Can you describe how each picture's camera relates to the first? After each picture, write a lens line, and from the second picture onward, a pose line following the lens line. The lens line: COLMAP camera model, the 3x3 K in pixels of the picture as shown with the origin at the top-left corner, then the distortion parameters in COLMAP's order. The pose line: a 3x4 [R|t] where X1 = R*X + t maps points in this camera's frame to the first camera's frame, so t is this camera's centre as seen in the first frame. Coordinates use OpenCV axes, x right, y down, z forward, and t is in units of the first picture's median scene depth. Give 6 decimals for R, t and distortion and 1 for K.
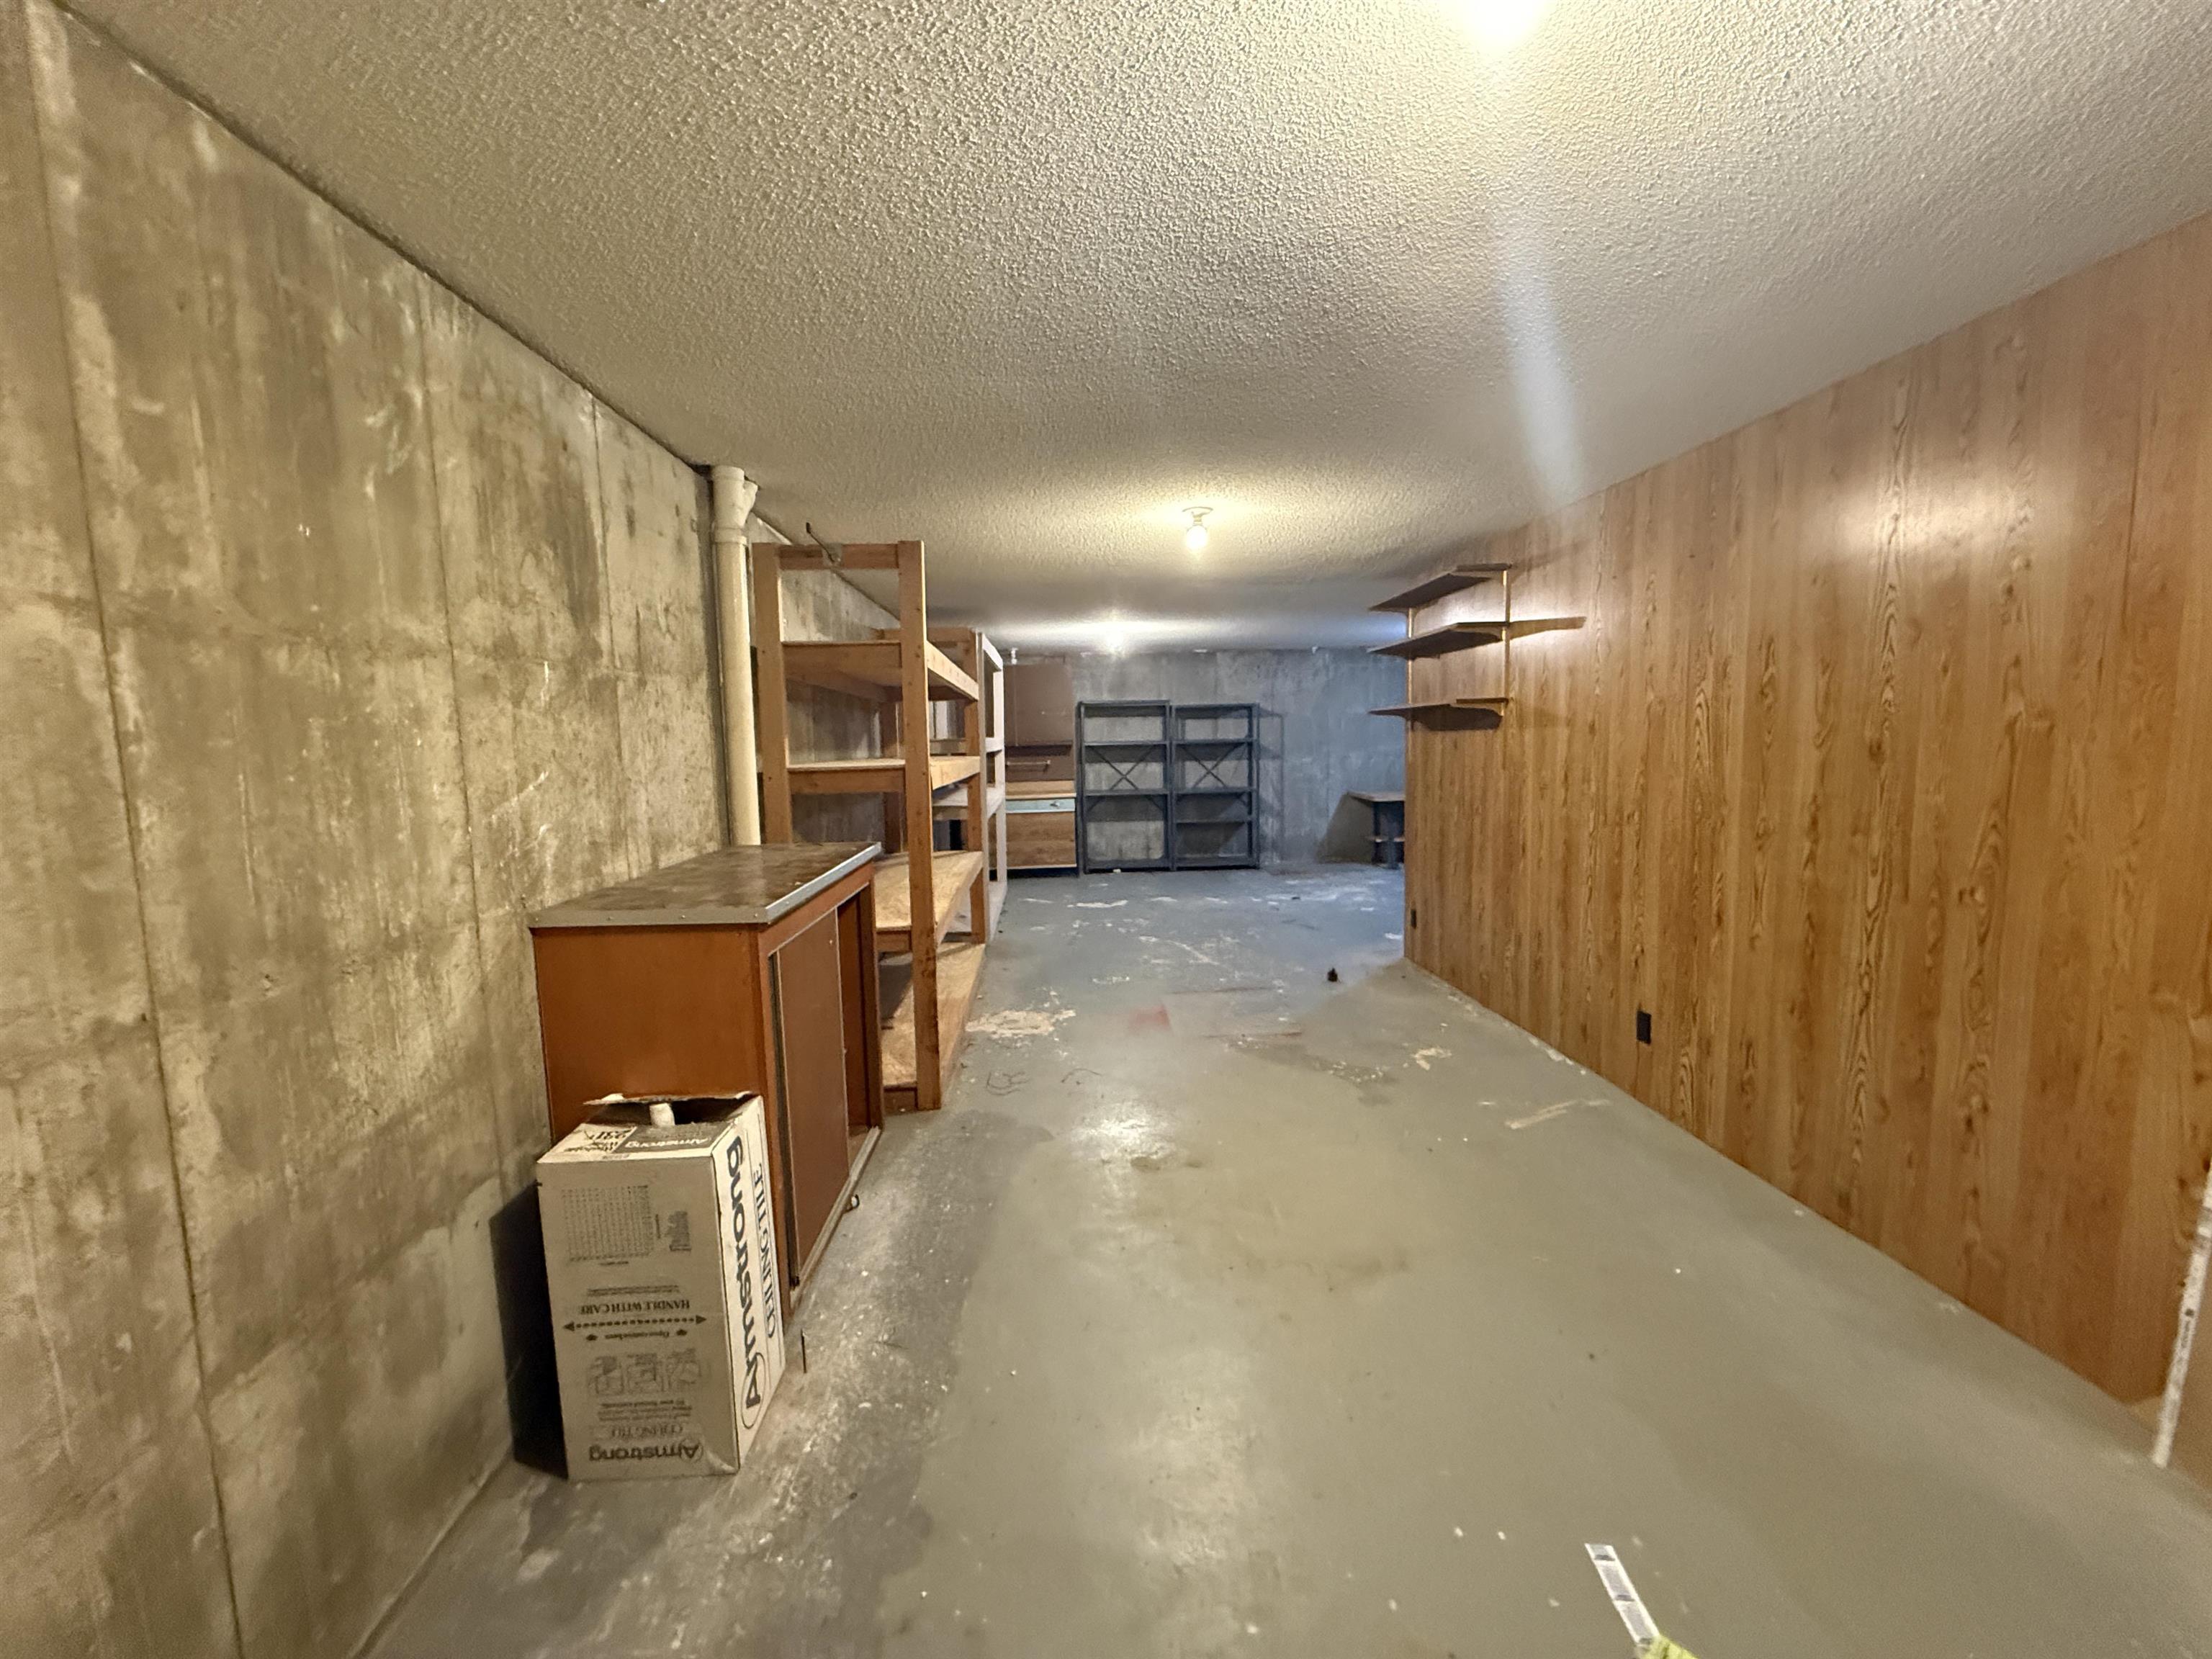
lens RADIAL K [[881.9, 0, 1106.4], [0, 881.9, 827.2], [0, 0, 1]] dist [-0.001269, 0.000497]
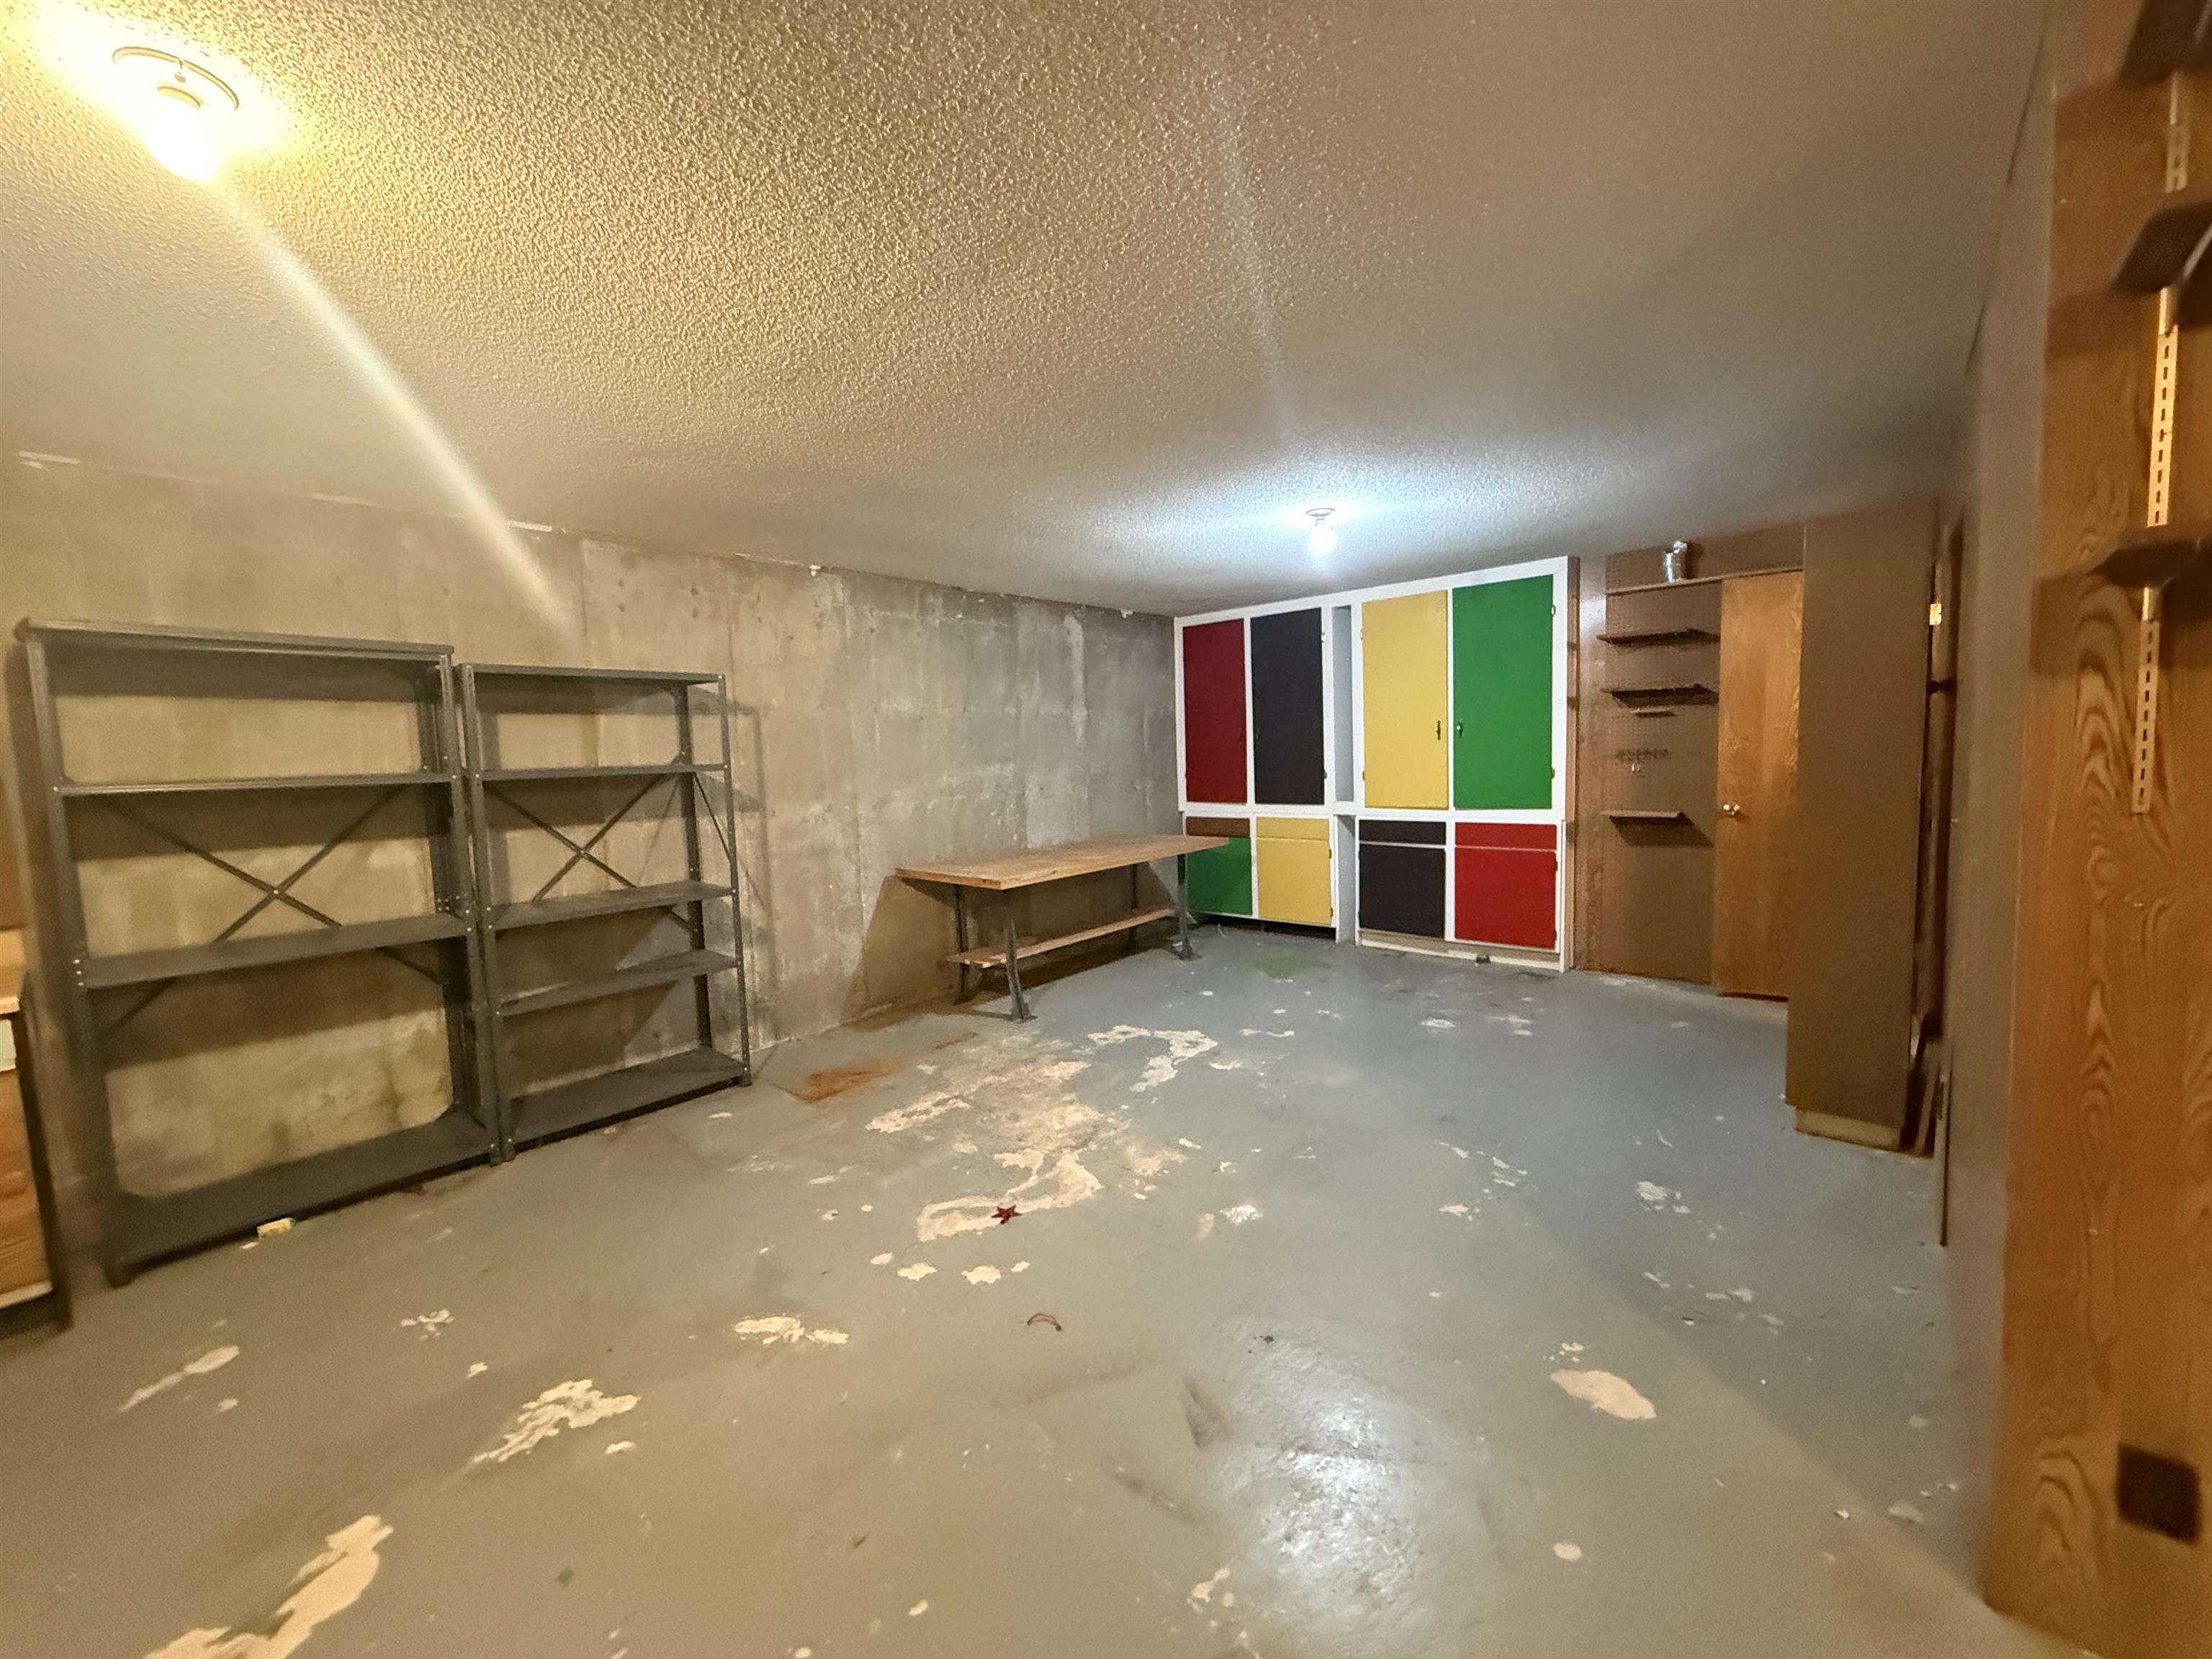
lens RADIAL K [[881.9, 0, 1103.0], [0, 881.9, 831.4], [0, 0, 1]] dist [-0.001269, 0.000497]
pose [[0.689275, -0.065529, 0.721530, -0.001088], [0.097794, 0.995202, -0.003038, -0.049313], [-0.717869, 0.072655, 0.692377, 0.577962]]
